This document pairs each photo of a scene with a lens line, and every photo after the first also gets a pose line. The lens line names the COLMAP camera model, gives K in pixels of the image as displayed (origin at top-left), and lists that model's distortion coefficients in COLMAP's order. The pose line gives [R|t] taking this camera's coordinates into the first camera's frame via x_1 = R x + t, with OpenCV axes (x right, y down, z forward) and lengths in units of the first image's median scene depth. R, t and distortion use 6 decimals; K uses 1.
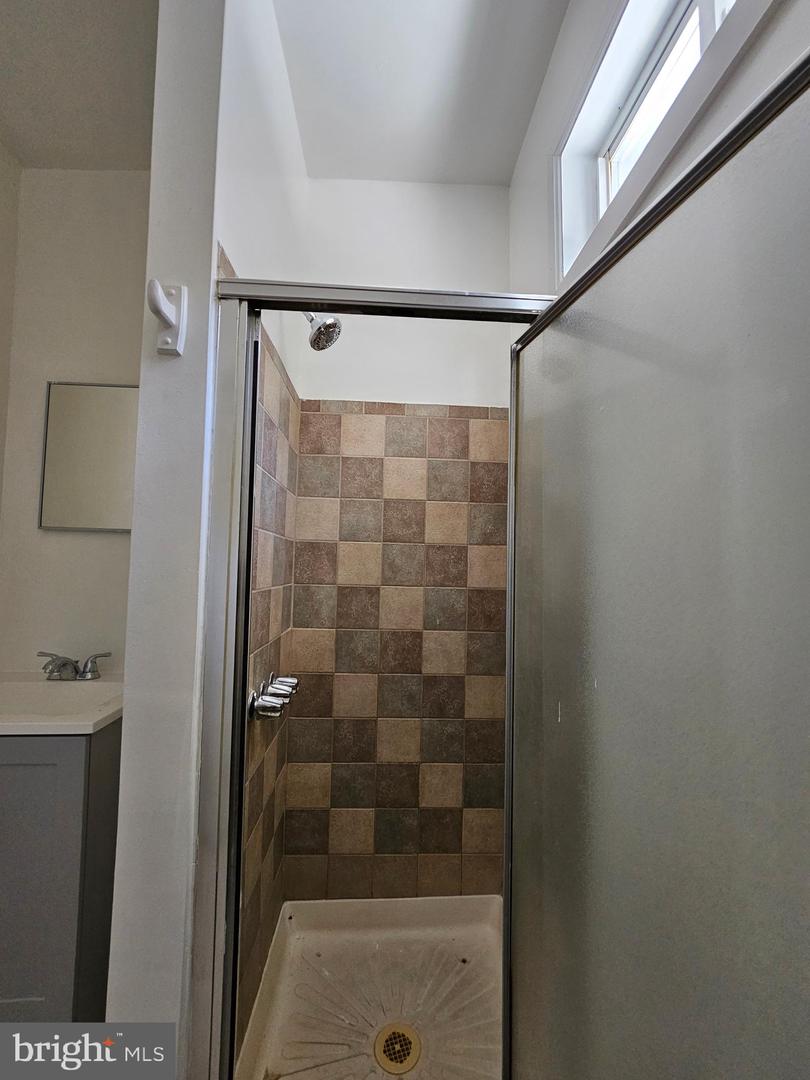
lens RADIAL K [[446.2, 0, 405.6], [0, 446.2, 548.2], [0, 0, 1]] dist [-0.001702, 0.003691]
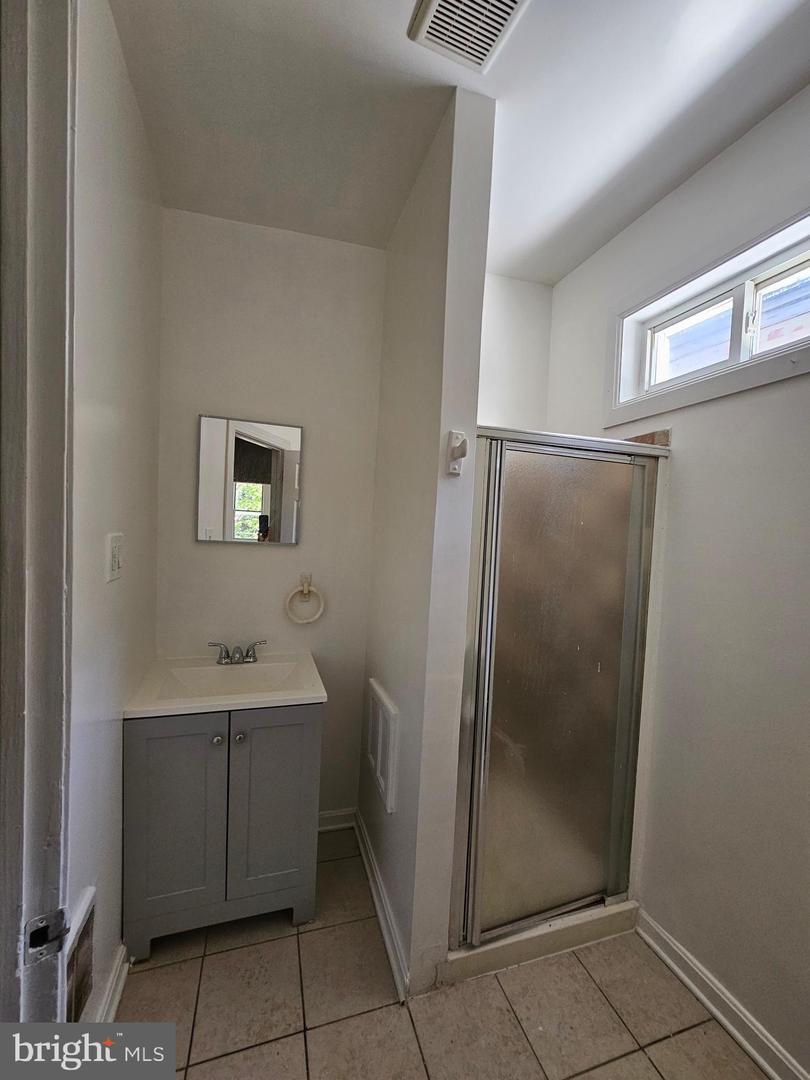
lens RADIAL K [[446.2, 0, 405.6], [0, 446.2, 548.2], [0, 0, 1]] dist [-0.001702, 0.003691]
pose [[0.966487, 0.018913, 0.256016, -0.617566], [-0.045570, 0.994084, 0.098593, -0.177871], [-0.252637, -0.106956, 0.961631, -0.304528]]
